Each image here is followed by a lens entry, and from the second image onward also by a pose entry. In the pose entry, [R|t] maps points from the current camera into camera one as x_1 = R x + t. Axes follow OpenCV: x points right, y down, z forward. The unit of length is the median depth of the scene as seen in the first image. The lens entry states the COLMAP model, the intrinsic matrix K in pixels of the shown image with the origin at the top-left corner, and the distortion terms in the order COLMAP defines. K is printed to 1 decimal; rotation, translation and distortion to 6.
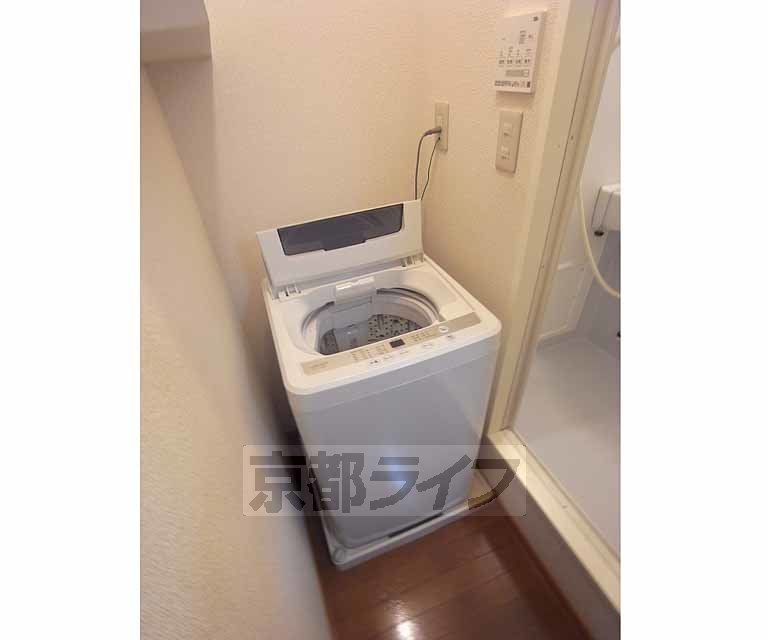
lens RADIAL K [[369.0, 0, 384.0], [0, 369.0, 320.0], [0, 0, 1]] dist [-0.000532, -0.000153]
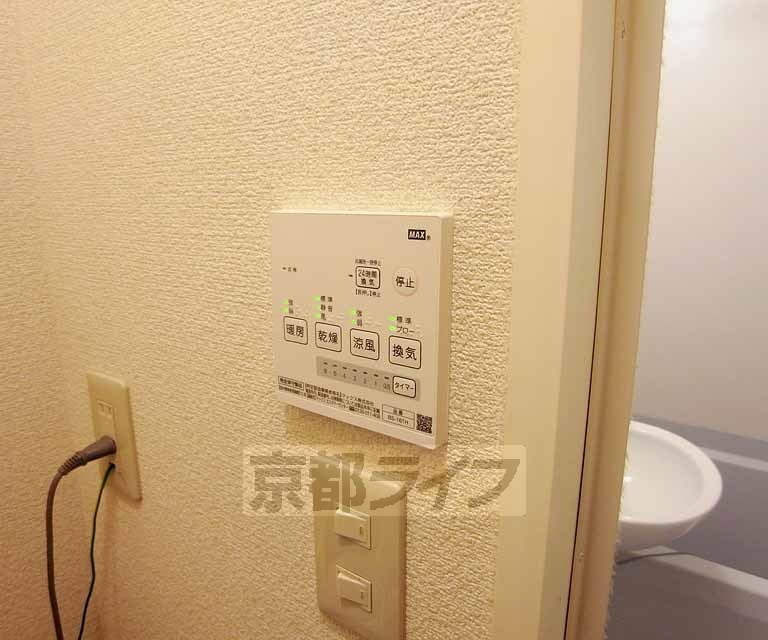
lens RADIAL K [[569.9, 0, 384.0], [0, 569.9, 320.0], [0, 0, 1]] dist [-0.091718, 0.000259]
pose [[0.843055, -0.043797, 0.536041, 0.134230], [0.263755, 0.902266, -0.341099, -0.536243], [-0.468712, 0.428949, 0.772212, 0.613021]]
